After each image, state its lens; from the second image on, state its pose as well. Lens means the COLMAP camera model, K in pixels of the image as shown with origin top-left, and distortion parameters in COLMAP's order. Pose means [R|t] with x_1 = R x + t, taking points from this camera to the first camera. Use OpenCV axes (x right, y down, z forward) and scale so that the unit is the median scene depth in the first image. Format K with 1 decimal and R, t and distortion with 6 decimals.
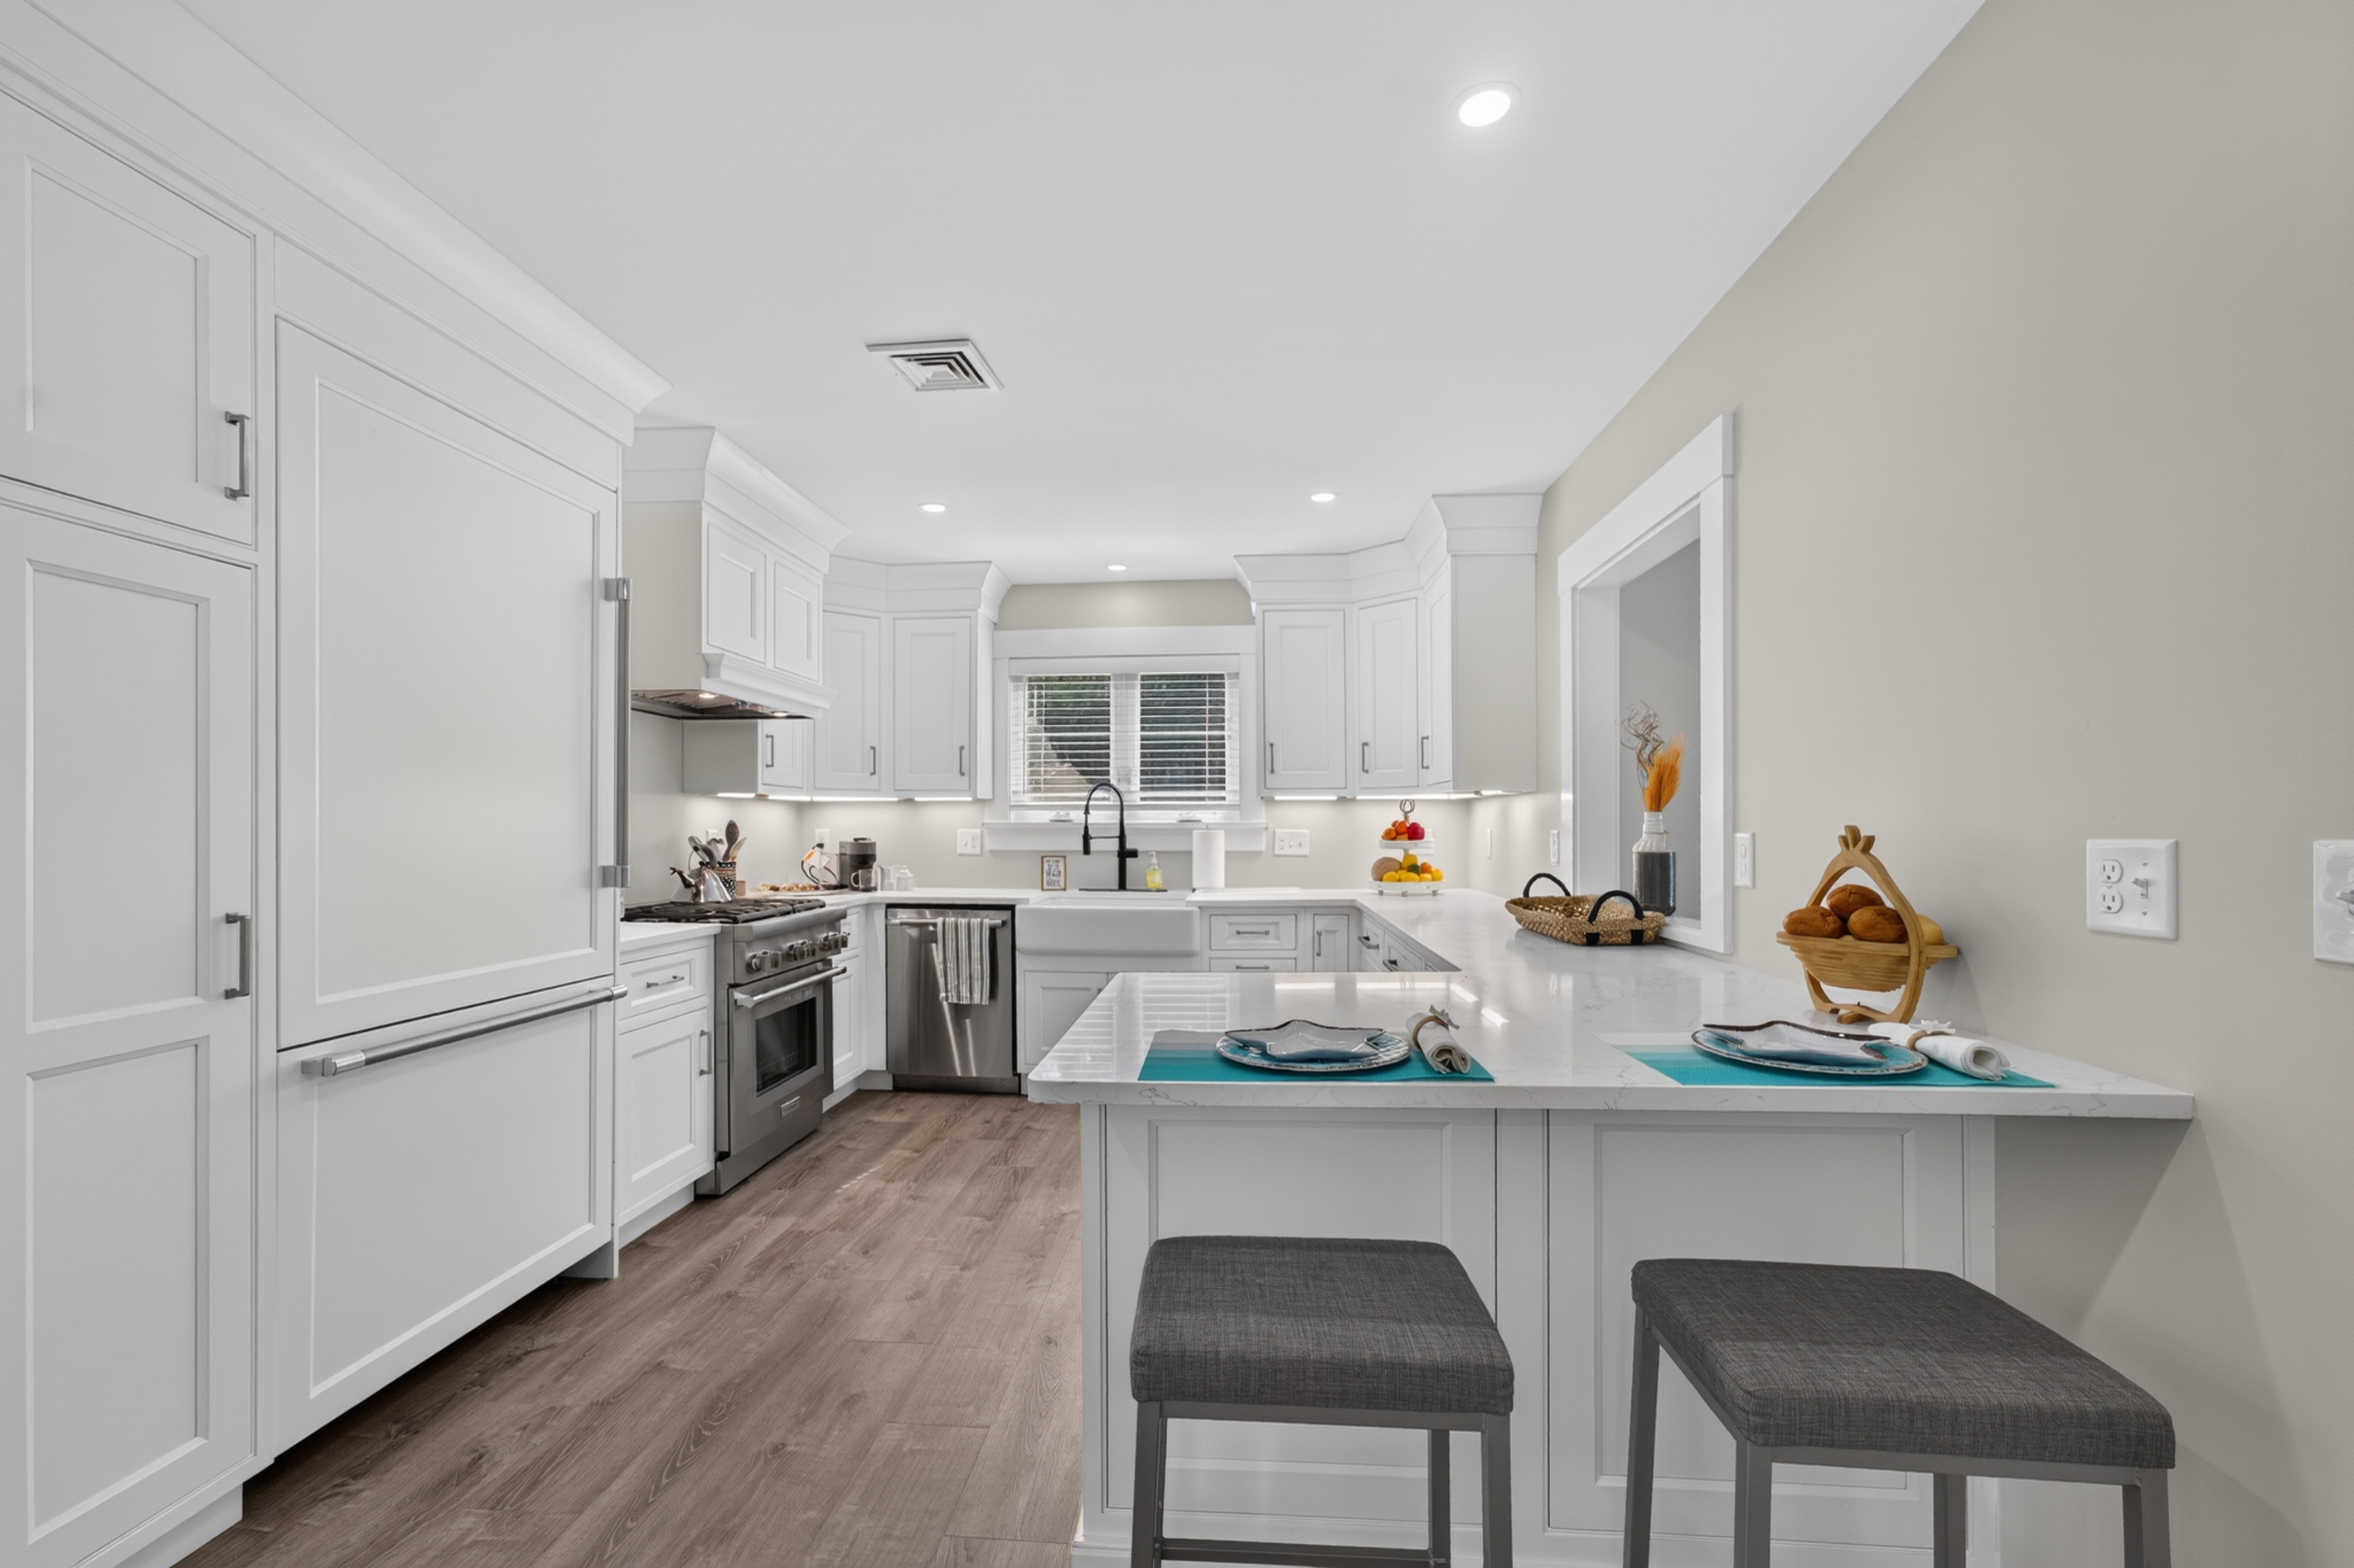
lens RADIAL K [[1011.2, 0, 1181.1], [0, 1011.2, 813.0], [0, 0, 1]] dist [-0.000729, -0.000075]
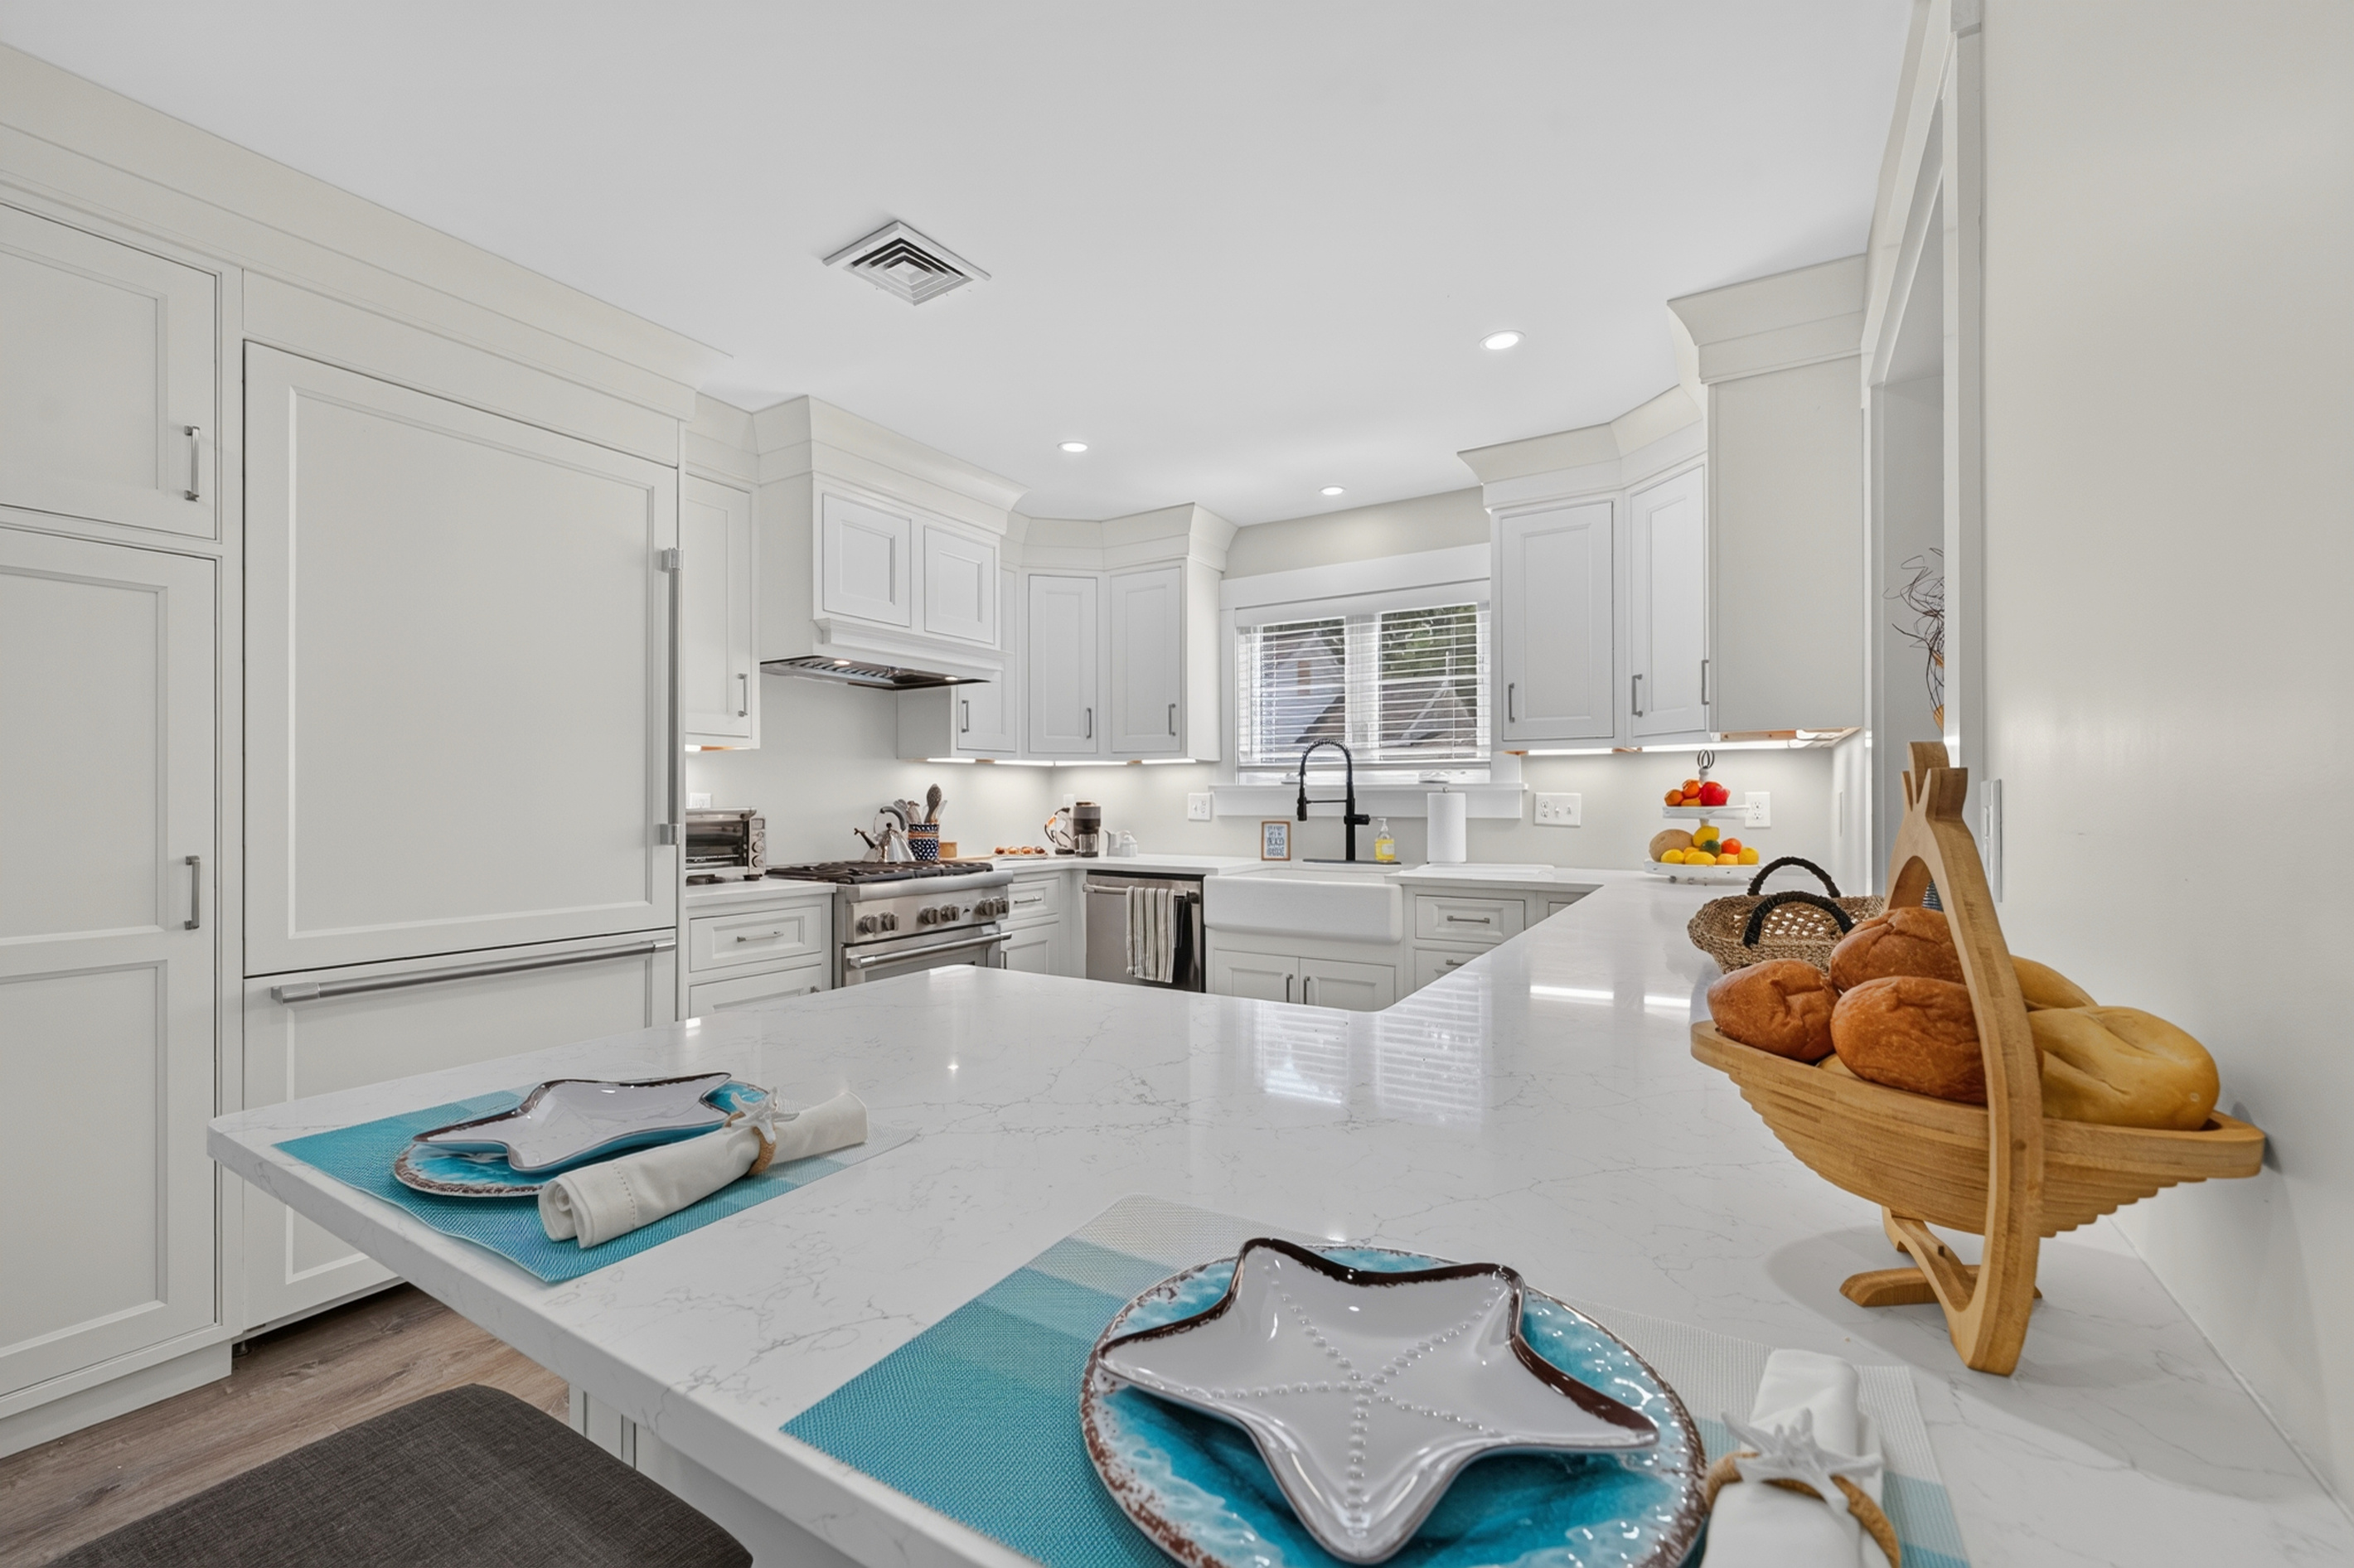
lens RADIAL K [[965.8, 0, 1176.5], [0, 965.8, 790.2], [0, 0, 1]] dist [-0.000126, -0.007568]
pose [[0.882687, -0.003173, -0.469951, 0.212411], [0.006718, 0.999960, 0.005866, 0.008608], [0.469913, -0.008335, 0.882673, 0.206865]]
